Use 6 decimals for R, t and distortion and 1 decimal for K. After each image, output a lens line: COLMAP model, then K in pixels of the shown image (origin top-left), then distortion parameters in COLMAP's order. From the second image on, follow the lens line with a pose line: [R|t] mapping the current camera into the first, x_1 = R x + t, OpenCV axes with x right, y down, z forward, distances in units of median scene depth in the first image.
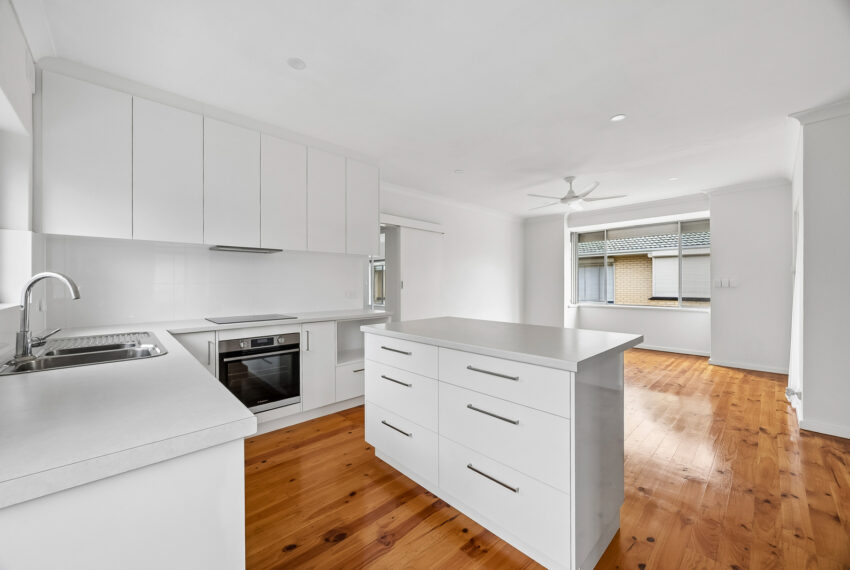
lens RADIAL K [[326.5, 0, 423.7], [0, 326.5, 283.4], [0, 0, 1]] dist [-0.004203, 0.000496]
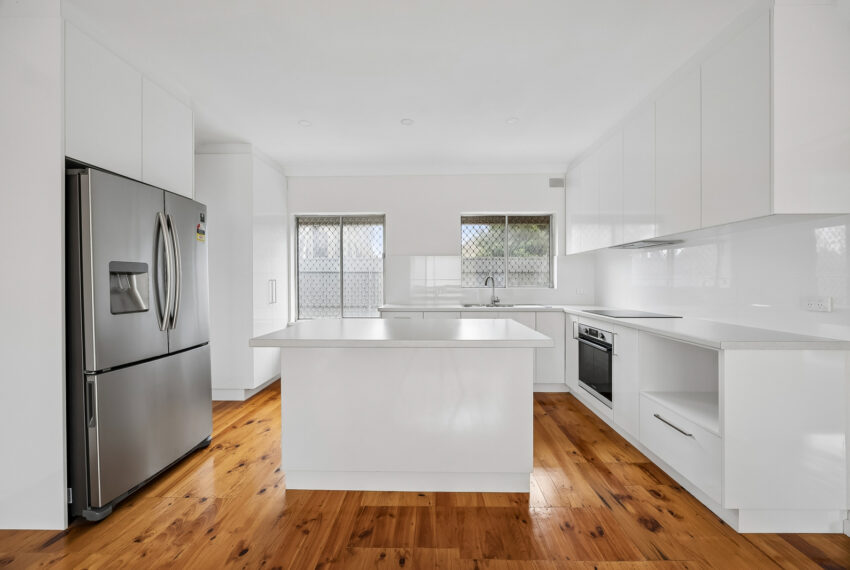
lens RADIAL K [[326.5, 0, 429.9], [0, 326.5, 281.8], [0, 0, 1]] dist [-0.004203, 0.000496]
pose [[-0.694369, 0.003562, -0.719610, 0.468178], [0.003942, 0.999992, 0.001147, 0.003644], [0.719608, -0.002040, -0.694377, 0.947483]]
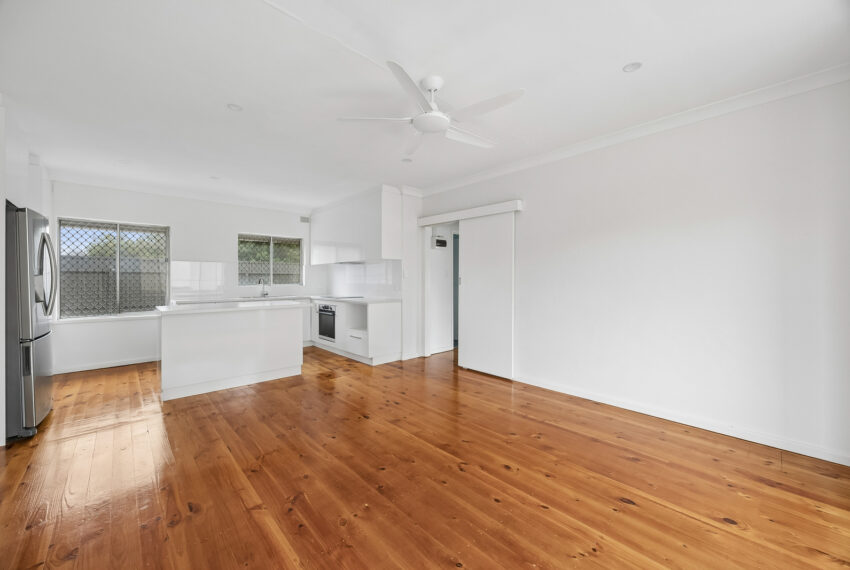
lens RADIAL K [[326.5, 0, 422.8], [0, 326.5, 280.6], [0, 0, 1]] dist [-0.004203, 0.000496]
pose [[-0.008359, 0.000544, -0.999965, 1.133536], [0.002252, 0.999997, 0.000526, 0.002690], [0.999963, -0.002248, -0.008360, 1.142905]]
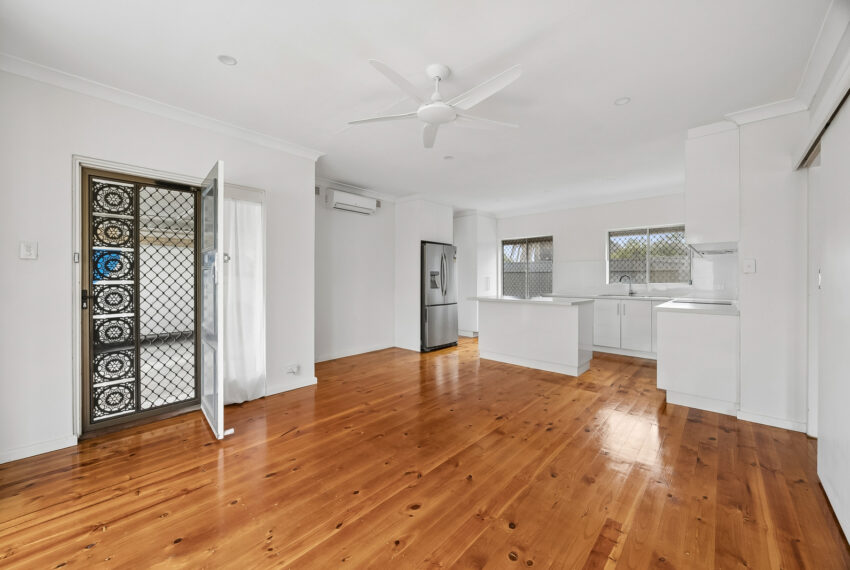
lens RADIAL K [[326.5, 0, 423.2], [0, 326.5, 280.5], [0, 0, 1]] dist [-0.004203, 0.000496]
pose [[-0.997241, -0.001035, -0.074221, 0.589487], [-0.001427, 0.999985, 0.005226, 0.005932], [0.074215, 0.005317, -0.997228, 1.741118]]
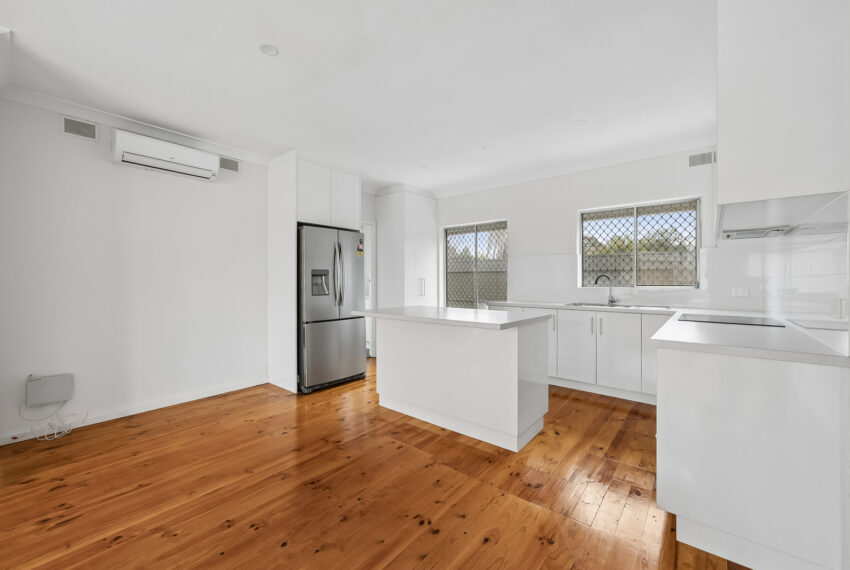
lens RADIAL K [[341.5, 0, 425.3], [0, 341.5, 281.5], [0, 0, 1]] dist [-0.002986, 0.000023]
pose [[-0.991492, 0.000650, -0.130169, 0.256646], [0.000301, 0.999996, 0.002700, 0.005831], [0.130170, 0.002637, -0.991488, 1.319309]]
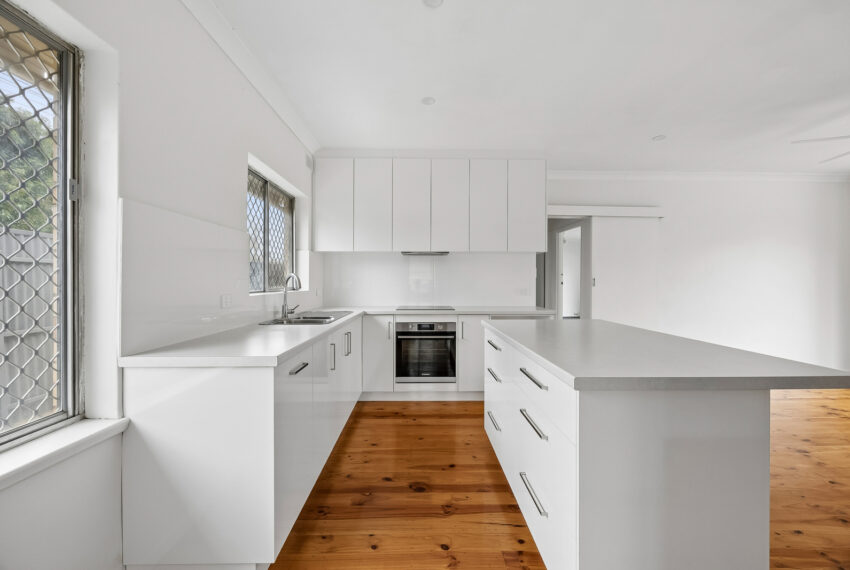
lens RADIAL K [[326.5, 0, 424.8], [0, 326.5, 280.3], [0, 0, 1]] dist [-0.004203, 0.000496]
pose [[0.741674, 0.002729, -0.670754, 0.234815], [-0.003692, 0.999993, -0.000014, 0.000477], [0.670750, 0.002487, 0.741679, 0.046271]]
